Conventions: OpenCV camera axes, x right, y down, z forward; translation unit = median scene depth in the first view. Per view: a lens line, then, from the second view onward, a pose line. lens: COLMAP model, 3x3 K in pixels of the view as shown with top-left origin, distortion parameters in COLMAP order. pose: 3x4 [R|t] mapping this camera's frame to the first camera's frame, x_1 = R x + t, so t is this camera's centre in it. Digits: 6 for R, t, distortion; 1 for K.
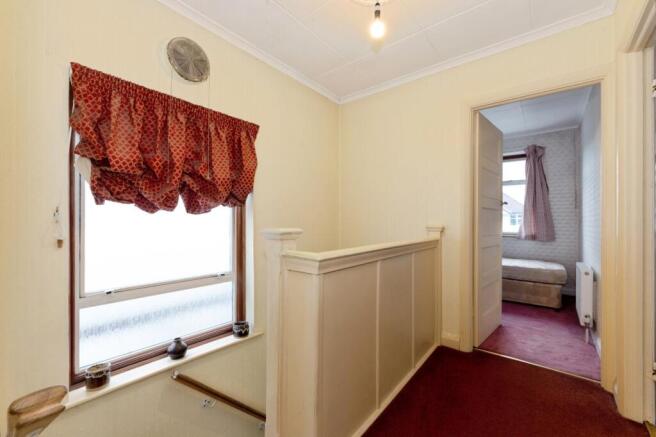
lens RADIAL K [[274.3, 0, 327.4], [0, 274.3, 219.8], [0, 0, 1]] dist [0.002606, -0.000505]
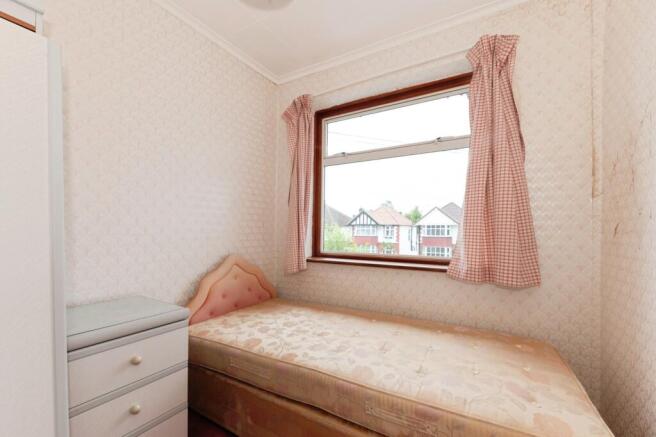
lens RADIAL K [[274.3, 0, 340.8], [0, 274.3, 227.1], [0, 0, 1]] dist [0.002606, -0.000505]
pose [[0.985480, 0.003537, 0.169754, 0.492810], [-0.006859, 0.999796, 0.018989, -0.007257], [-0.169652, -0.019877, 0.985304, 0.667974]]
